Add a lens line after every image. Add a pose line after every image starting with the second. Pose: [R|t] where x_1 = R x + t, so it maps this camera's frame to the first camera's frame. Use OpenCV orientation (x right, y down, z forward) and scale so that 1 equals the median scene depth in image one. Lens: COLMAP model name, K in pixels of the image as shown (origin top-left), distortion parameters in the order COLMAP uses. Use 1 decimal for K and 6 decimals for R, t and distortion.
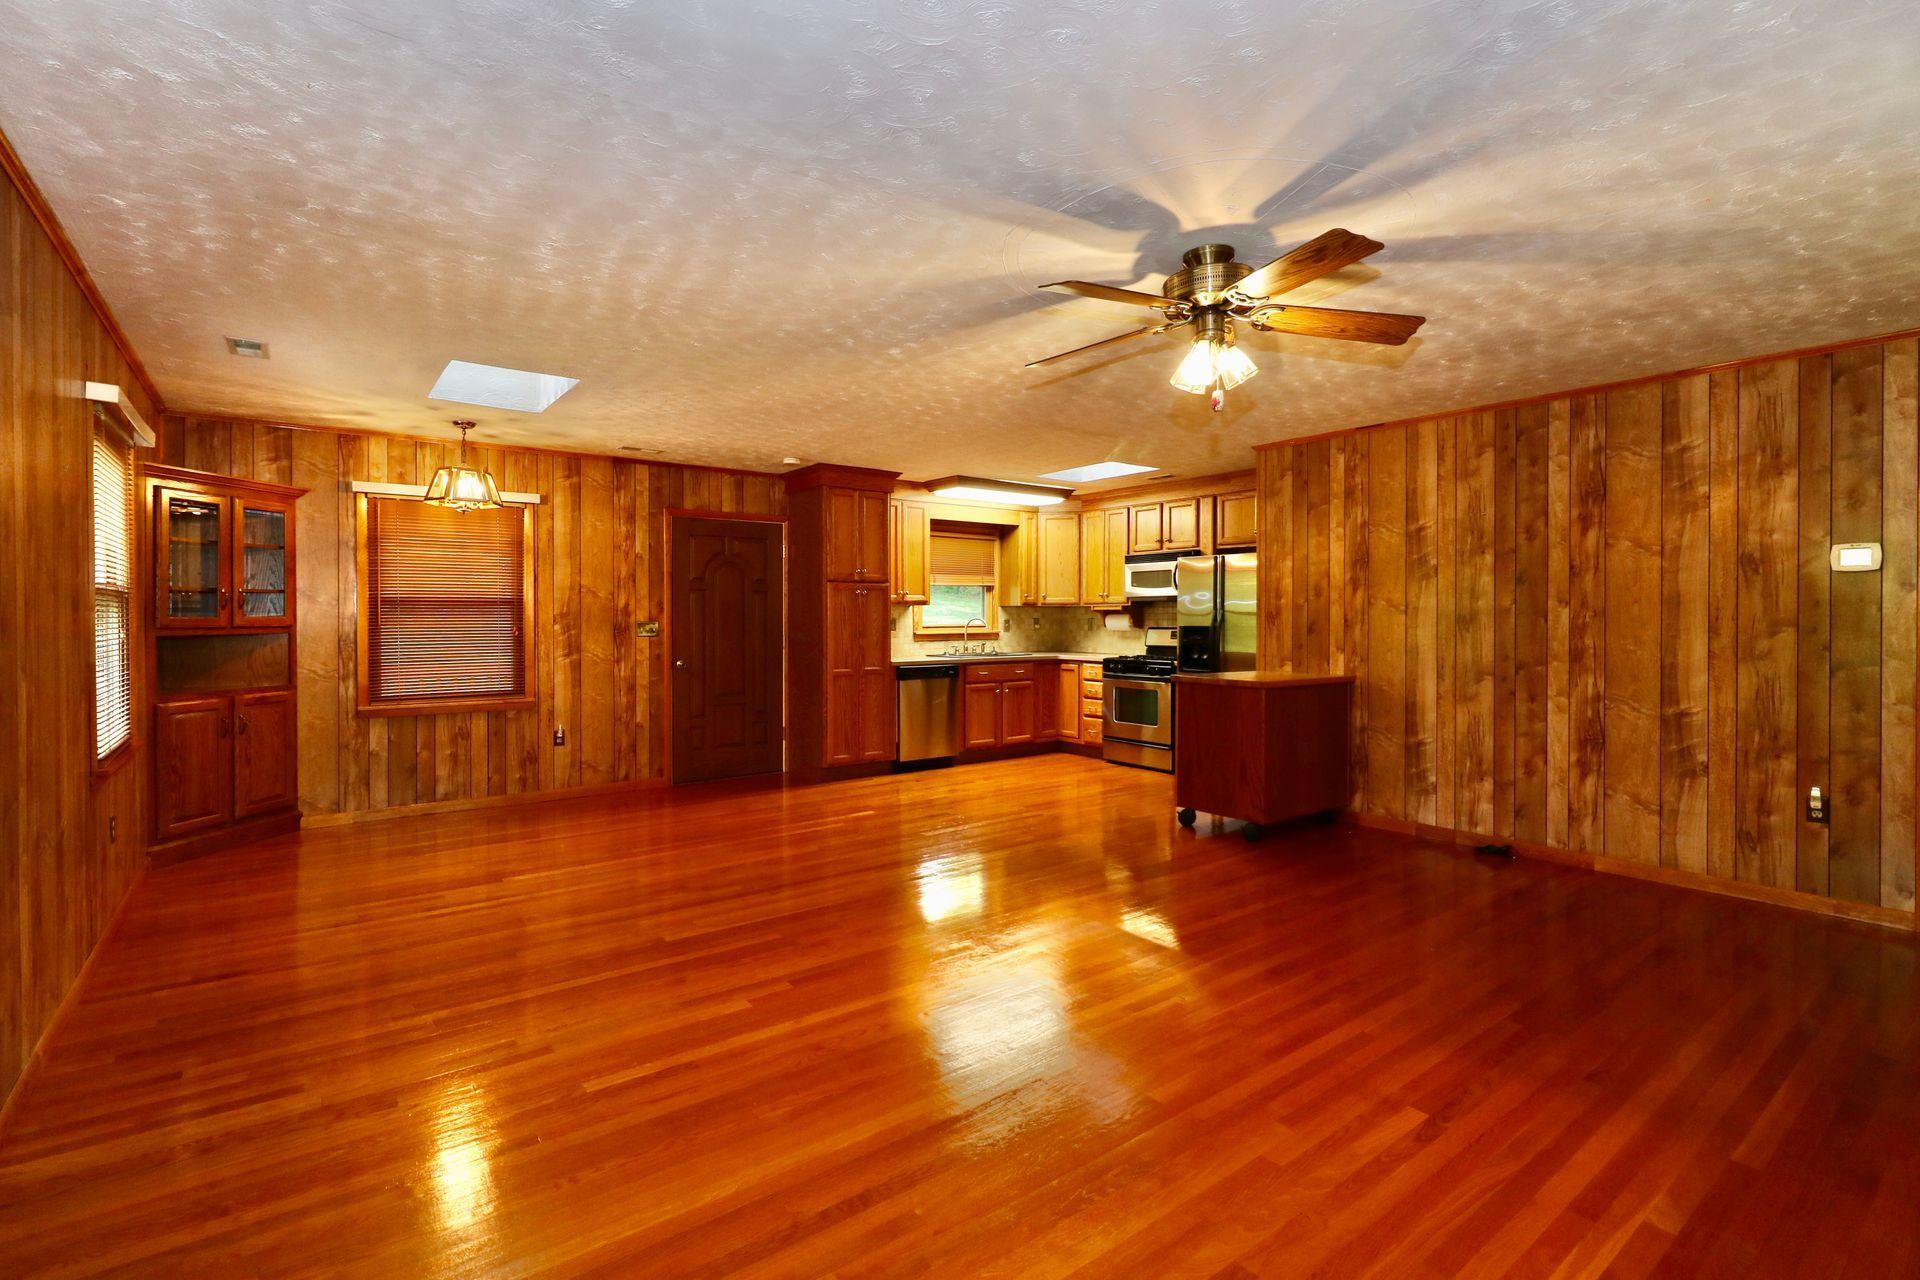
lens RADIAL K [[888.0, 0, 962.0], [0, 888.0, 623.6], [0, 0, 1]] dist [-0.002653, -0.000790]
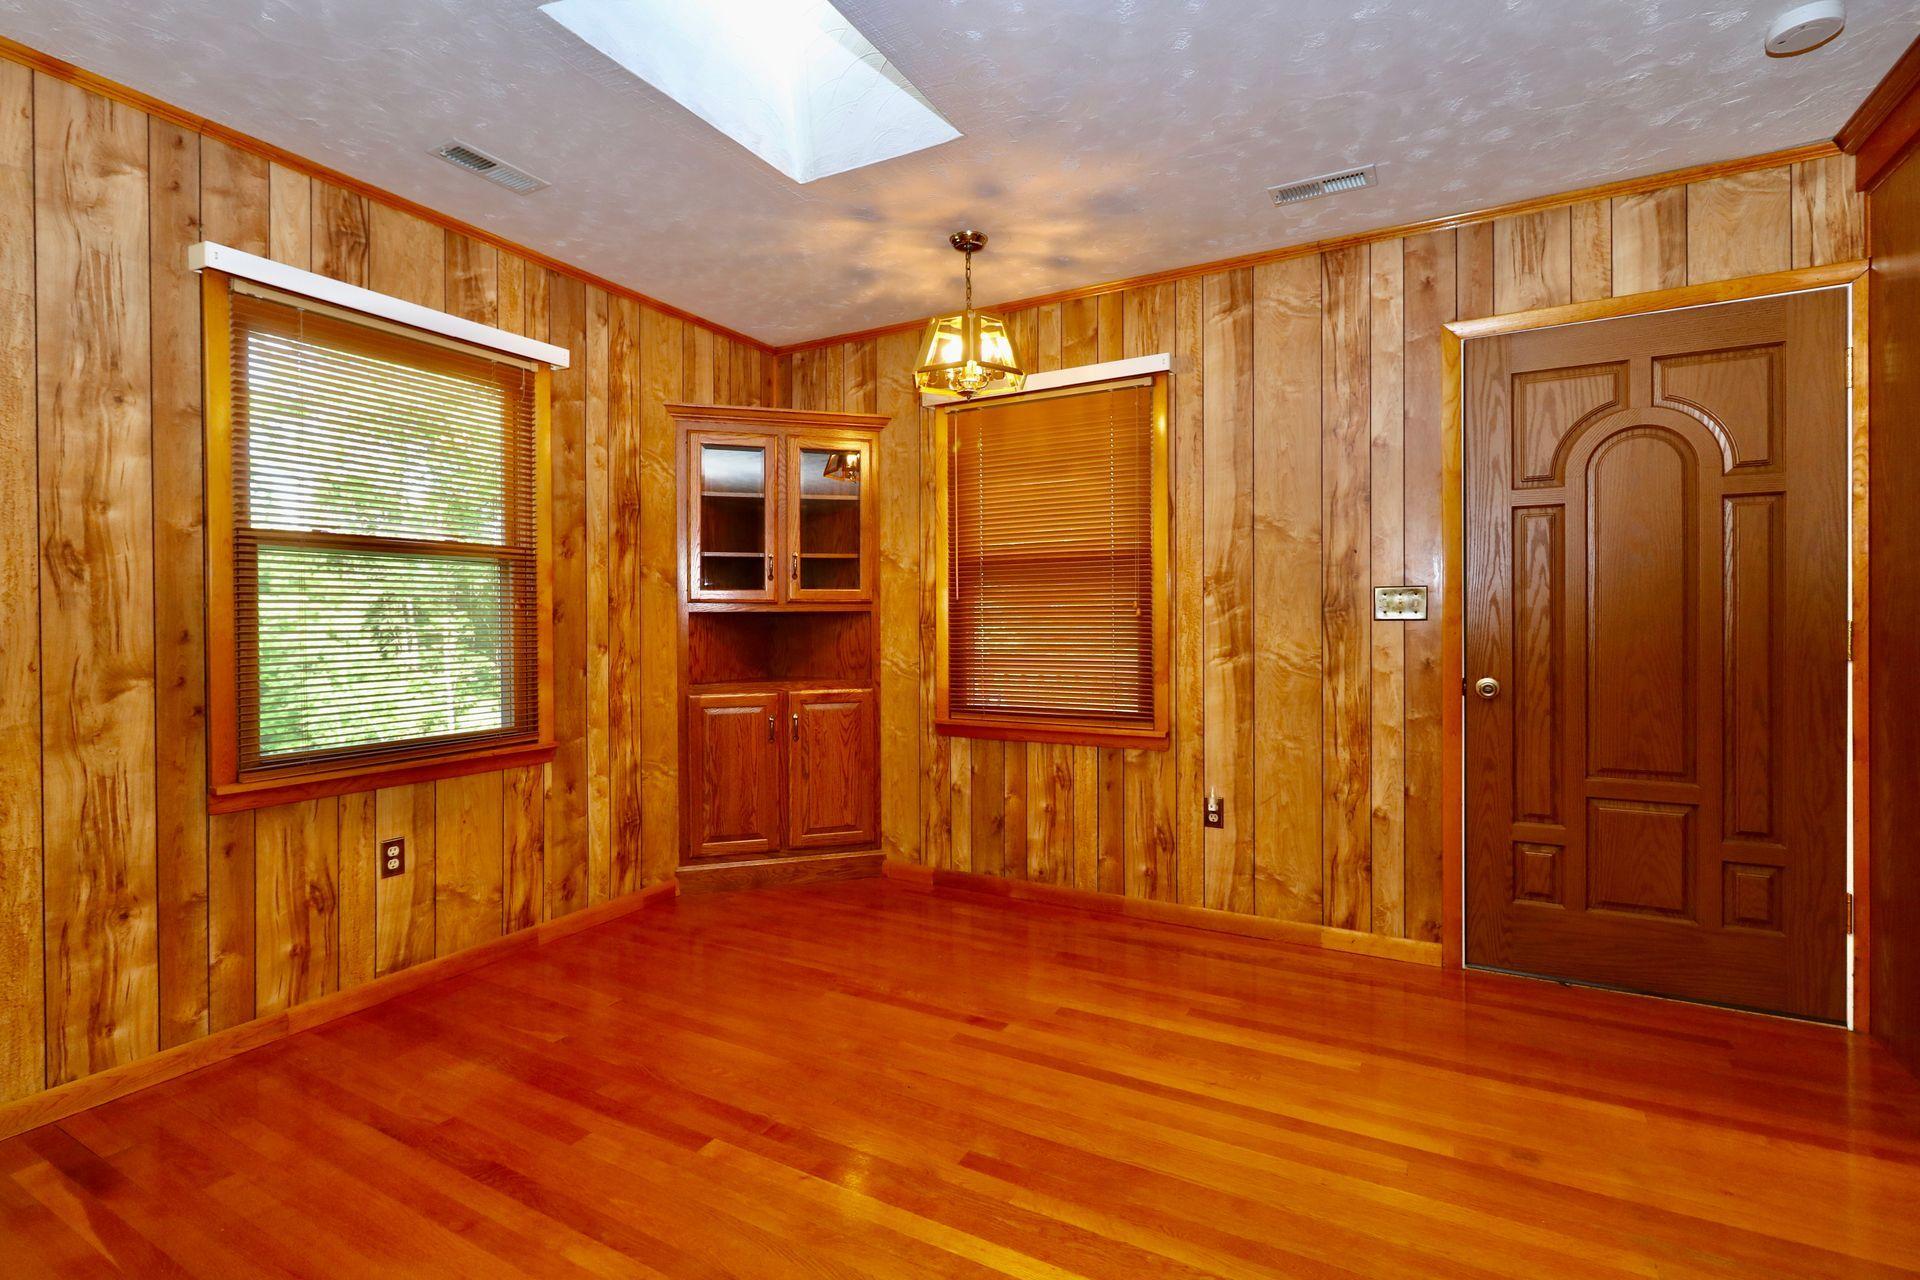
lens RADIAL K [[888.0, 0, 962.0], [0, 888.0, 623.6], [0, 0, 1]] dist [-0.002653, -0.000790]
pose [[0.394409, 0.002377, -0.918932, -0.031493], [-0.000841, 0.999997, 0.002226, 0.016309], [0.918935, -0.000105, 0.394410, 0.656119]]
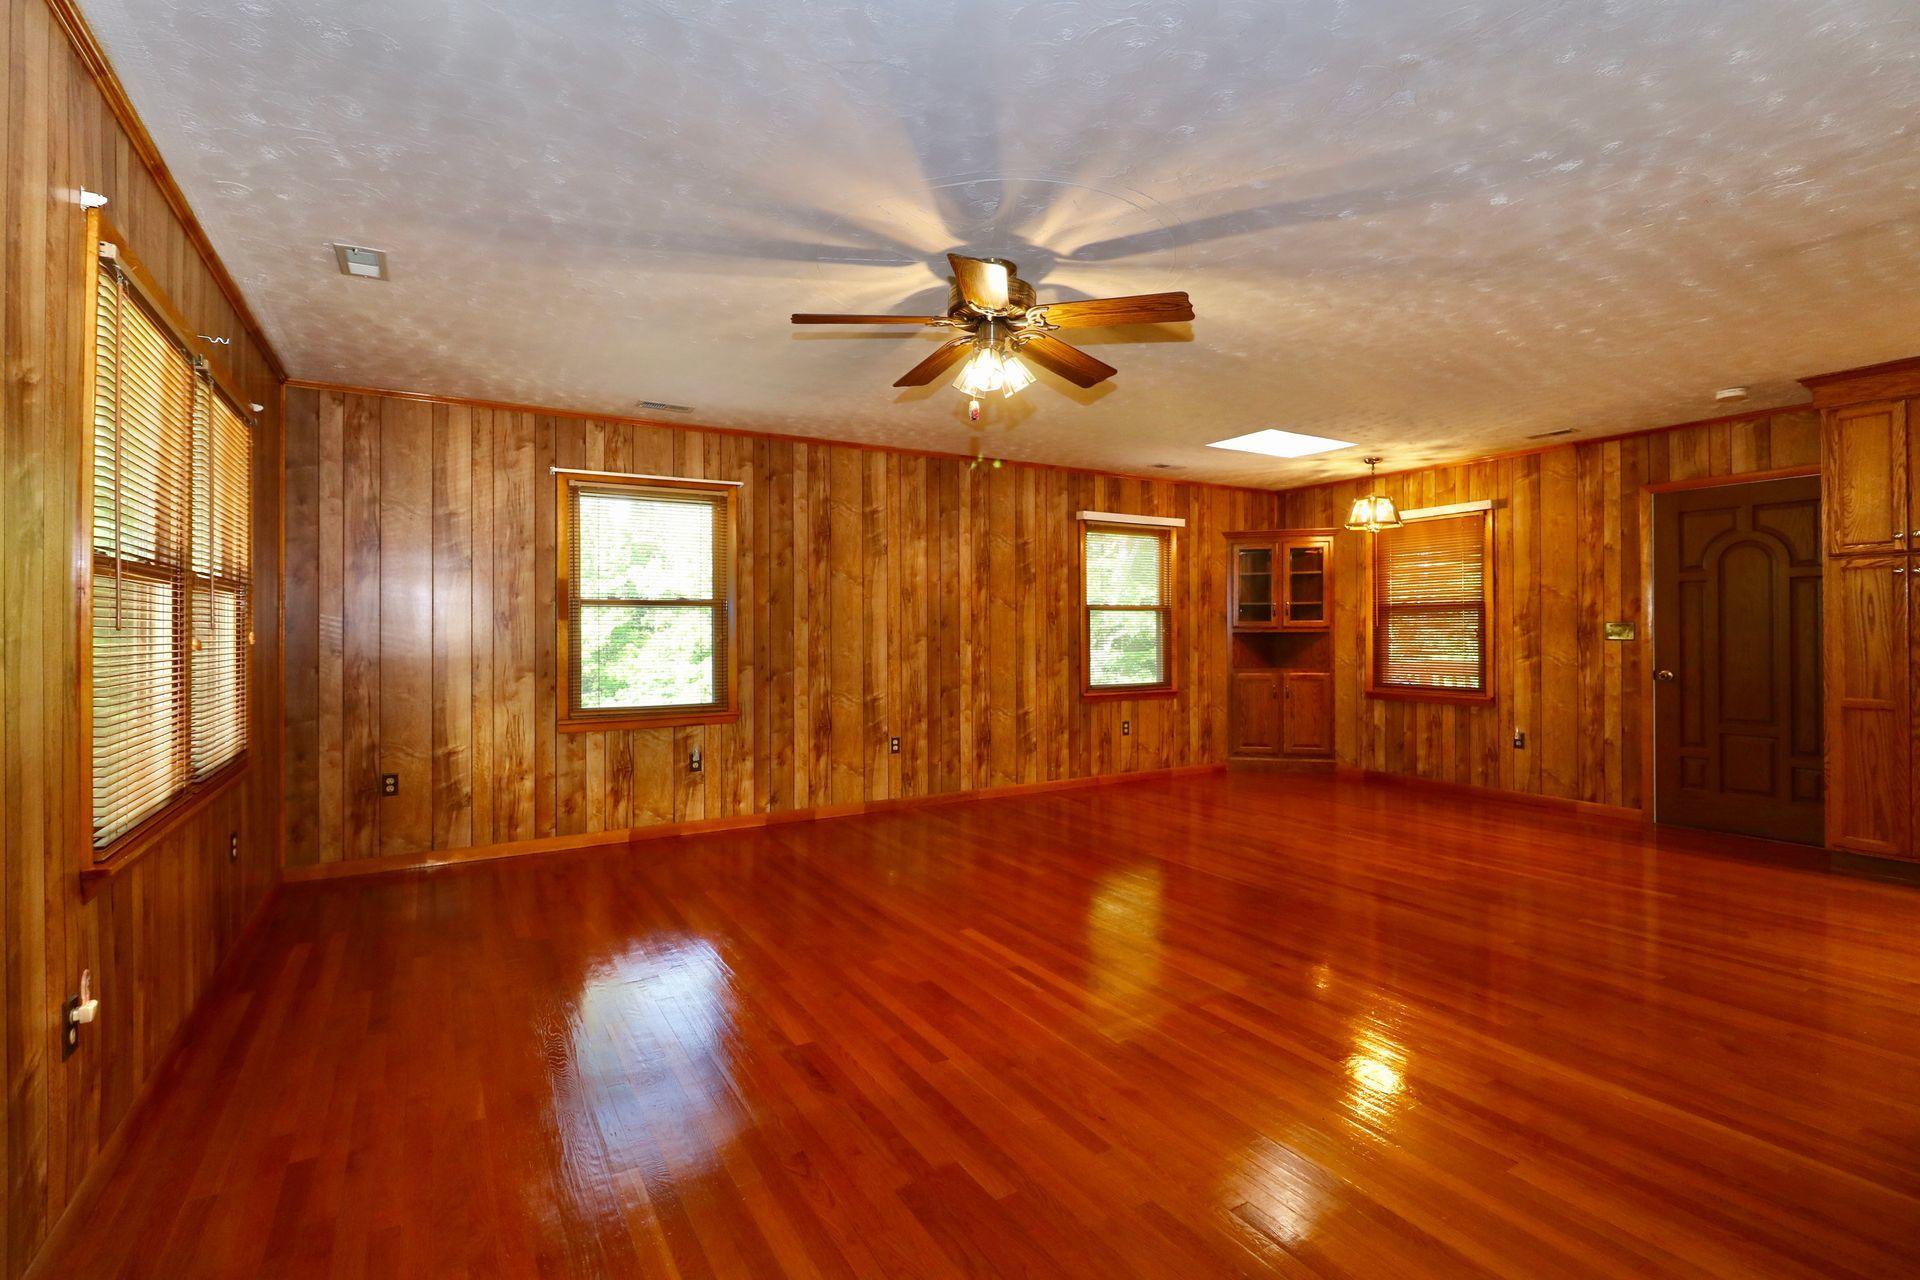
lens RADIAL K [[888.0, 0, 962.0], [0, 888.0, 623.6], [0, 0, 1]] dist [-0.002653, -0.000790]
pose [[-0.126198, -0.007112, -0.991980, 0.606779], [-0.004084, 0.999970, -0.006649, 0.007371], [0.991997, 0.003212, -0.126223, 0.506990]]
